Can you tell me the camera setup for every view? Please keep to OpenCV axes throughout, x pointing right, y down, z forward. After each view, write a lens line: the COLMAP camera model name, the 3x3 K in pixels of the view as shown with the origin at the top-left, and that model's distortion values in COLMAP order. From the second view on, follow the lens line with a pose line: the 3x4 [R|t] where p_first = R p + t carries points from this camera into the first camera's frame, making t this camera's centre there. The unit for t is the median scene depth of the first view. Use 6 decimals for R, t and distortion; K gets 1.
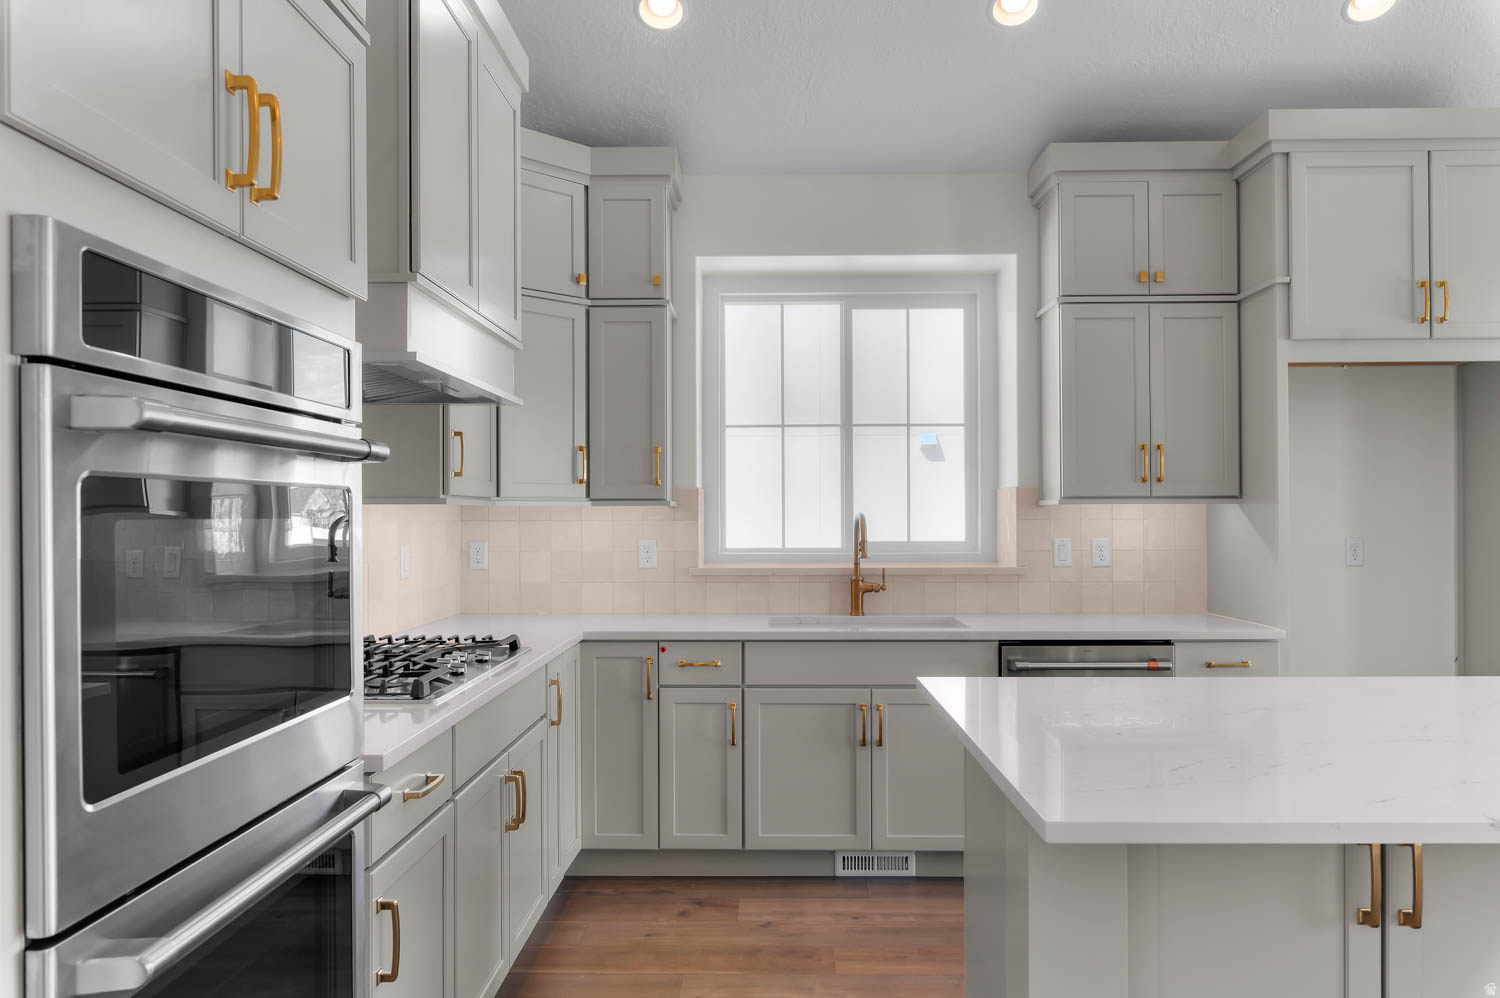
lens RADIAL K [[1032.2, 0, 752.8], [0, 1032.2, 495.3], [0, 0, 1]] dist [0.021519, -0.001834]
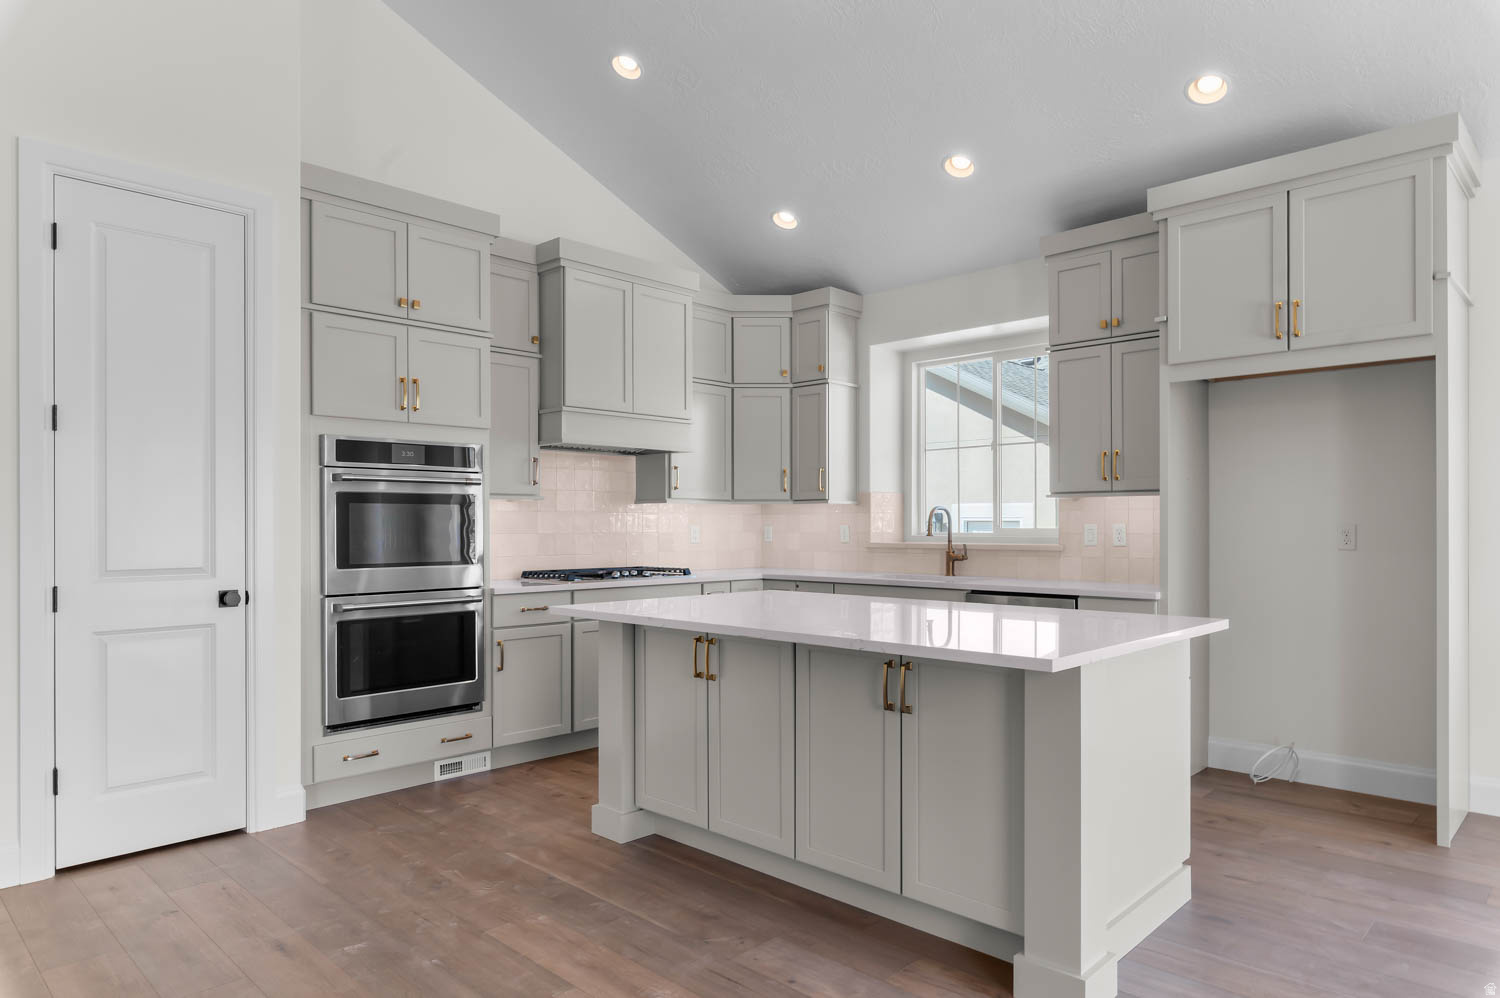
lens RADIAL K [[915.7, 0, 761.1], [0, 915.7, 510.2], [0, 0, 1]] dist [0.007086, 0.000914]
pose [[0.734327, -0.009496, -0.678730, 0.839701], [0.012136, 0.999926, -0.000859, 0.021141], [0.678688, -0.007606, 0.734387, -0.153697]]
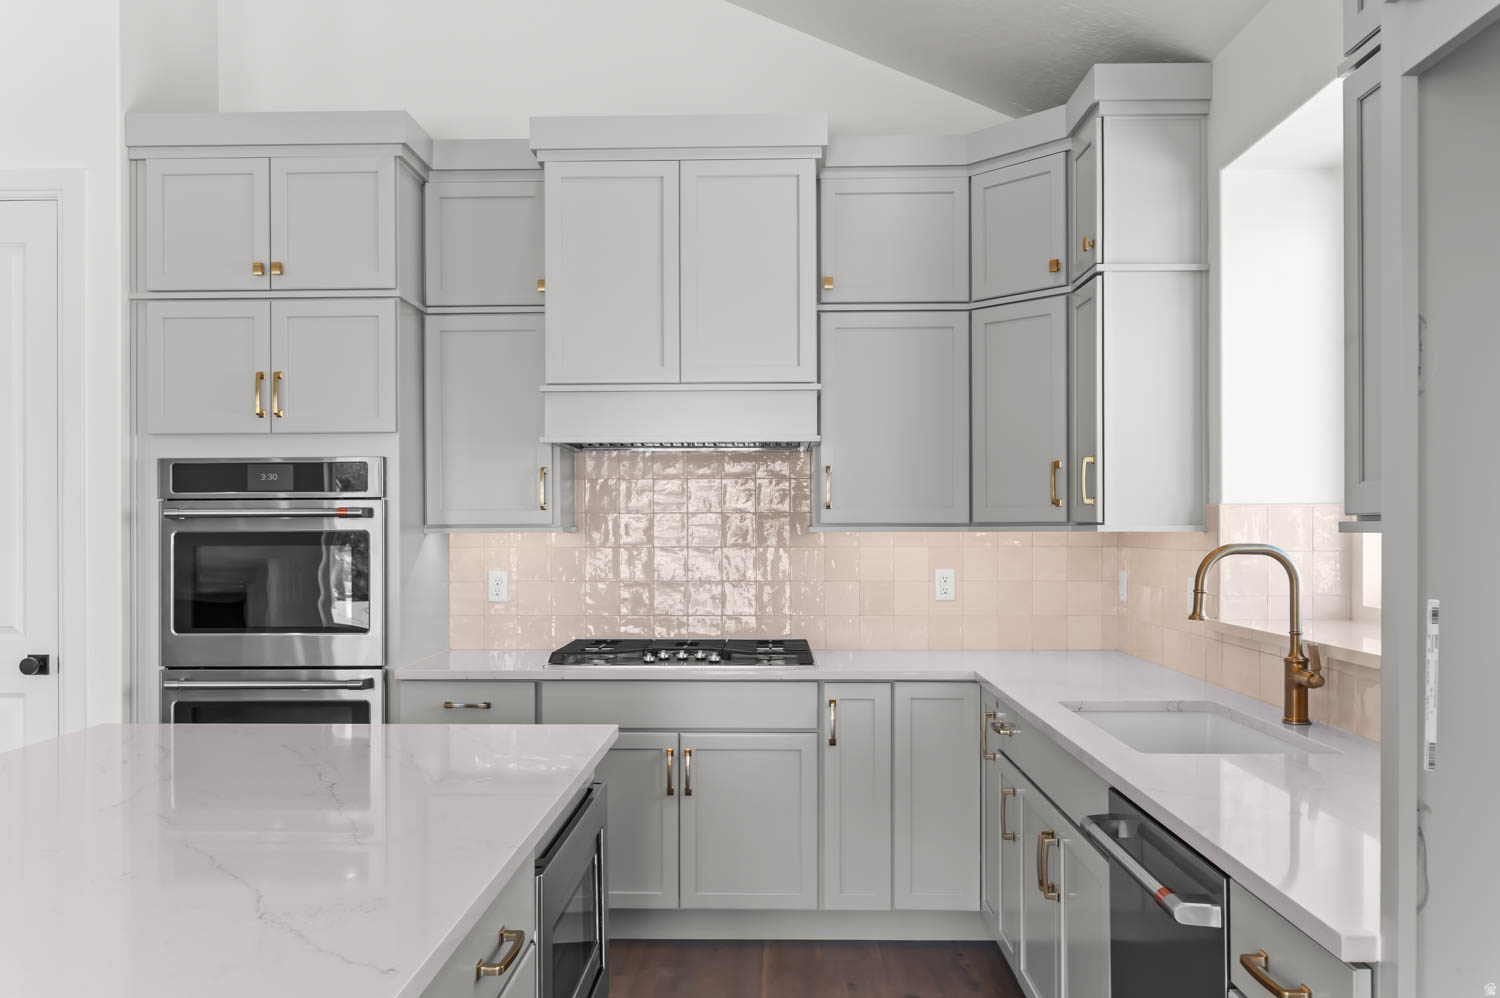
lens RADIAL K [[1174.5, 0, 749.4], [0, 1174.5, 506.3], [0, 0, 1]] dist [0.012600, 0.020545]
pose [[0.000565, -0.019904, -0.999802, 0.798954], [0.023507, 0.999526, -0.019886, 0.003234], [0.999724, -0.023491, 0.001033, 0.738617]]
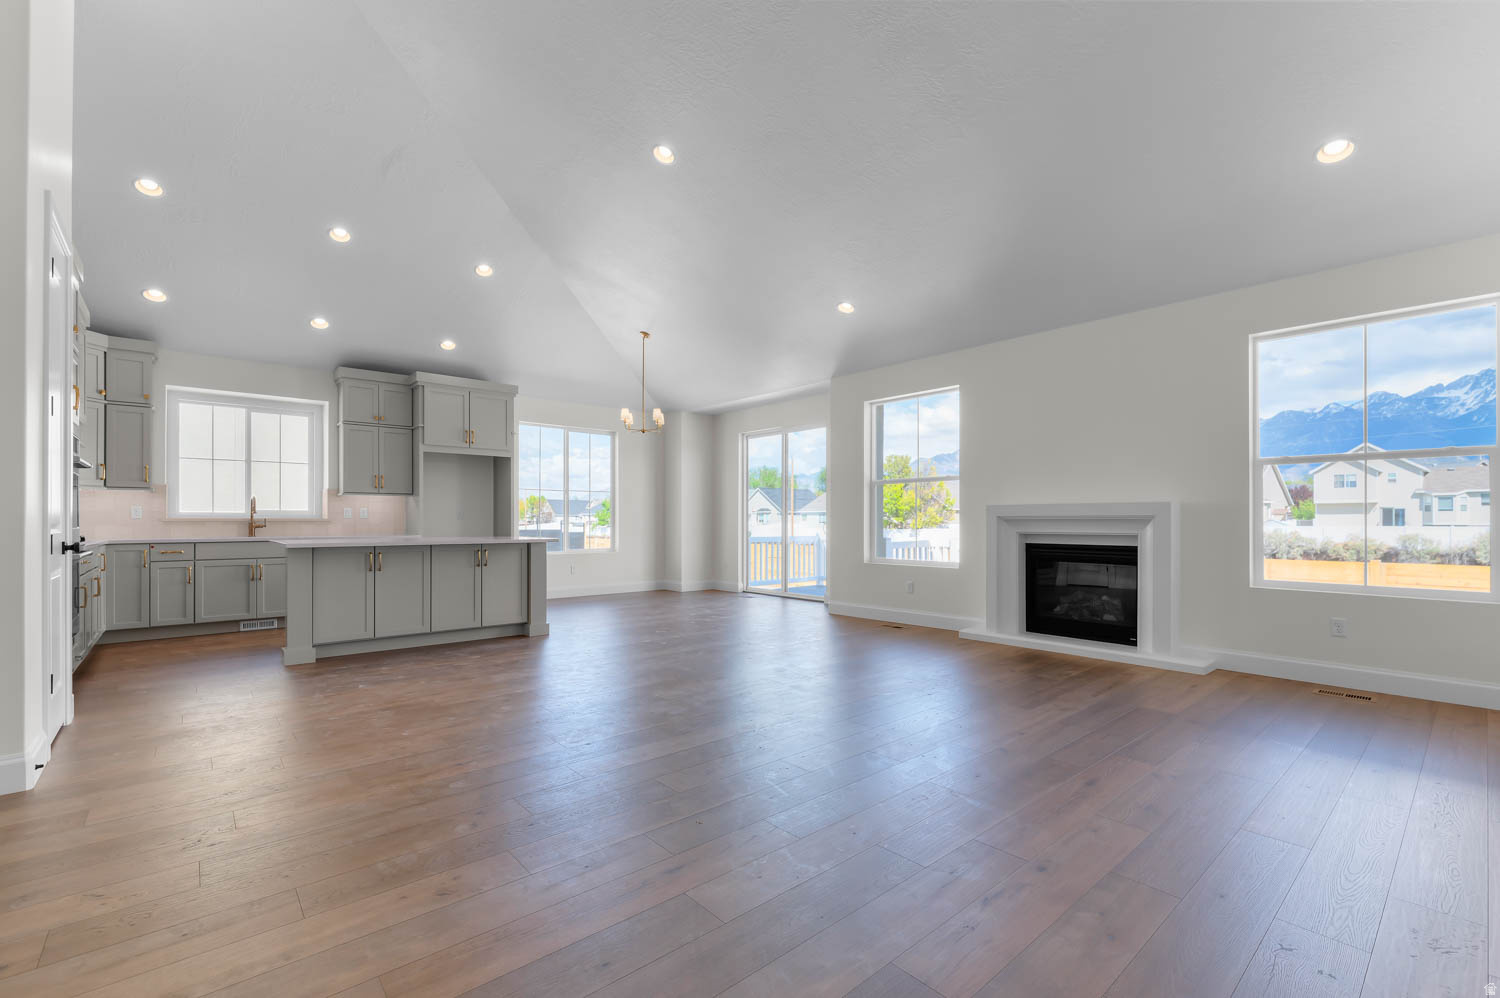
lens RADIAL K [[657.2, 0, 777.0], [0, 657.2, 519.1], [0, 0, 1]] dist [-0.003340, -0.001359]
pose [[0.726565, 0.005194, 0.687078, -0.071799], [-0.014878, 0.999856, 0.008174, 0.042716], [-0.686937, -0.016162, 0.726538, -1.115613]]
